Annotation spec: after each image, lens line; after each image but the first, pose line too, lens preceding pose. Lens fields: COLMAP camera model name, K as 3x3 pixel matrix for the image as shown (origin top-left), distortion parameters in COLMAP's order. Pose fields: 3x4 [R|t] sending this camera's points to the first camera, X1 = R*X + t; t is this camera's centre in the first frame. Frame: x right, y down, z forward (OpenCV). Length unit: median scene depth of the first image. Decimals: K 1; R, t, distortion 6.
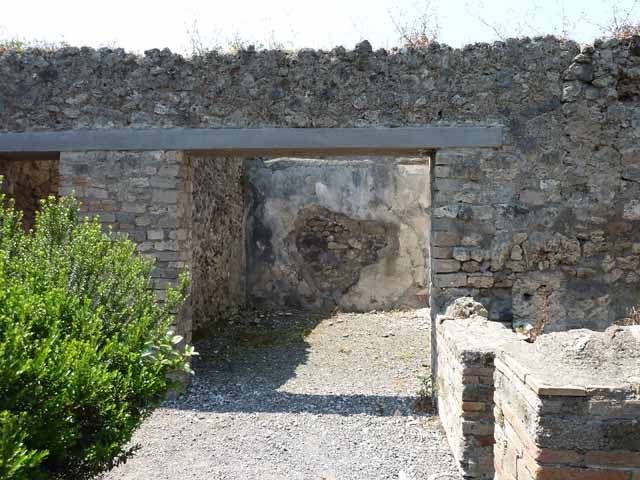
lens RADIAL K [[476.4, 0, 319.2], [0, 476.4, 240.0], [0, 0, 1]] dist [-0.041144, -0.002408]
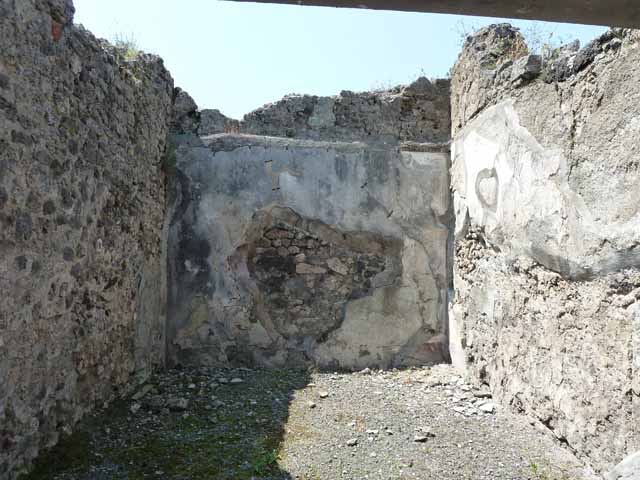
lens RADIAL K [[476.4, 0, 322.1], [0, 476.4, 239.1], [0, 0, 1]] dist [-0.041144, -0.002408]
pose [[0.988504, 0.021291, 0.149687, -0.046339], [-0.016664, 0.999346, -0.032098, -0.008435], [-0.150273, 0.029235, 0.988212, 0.347798]]
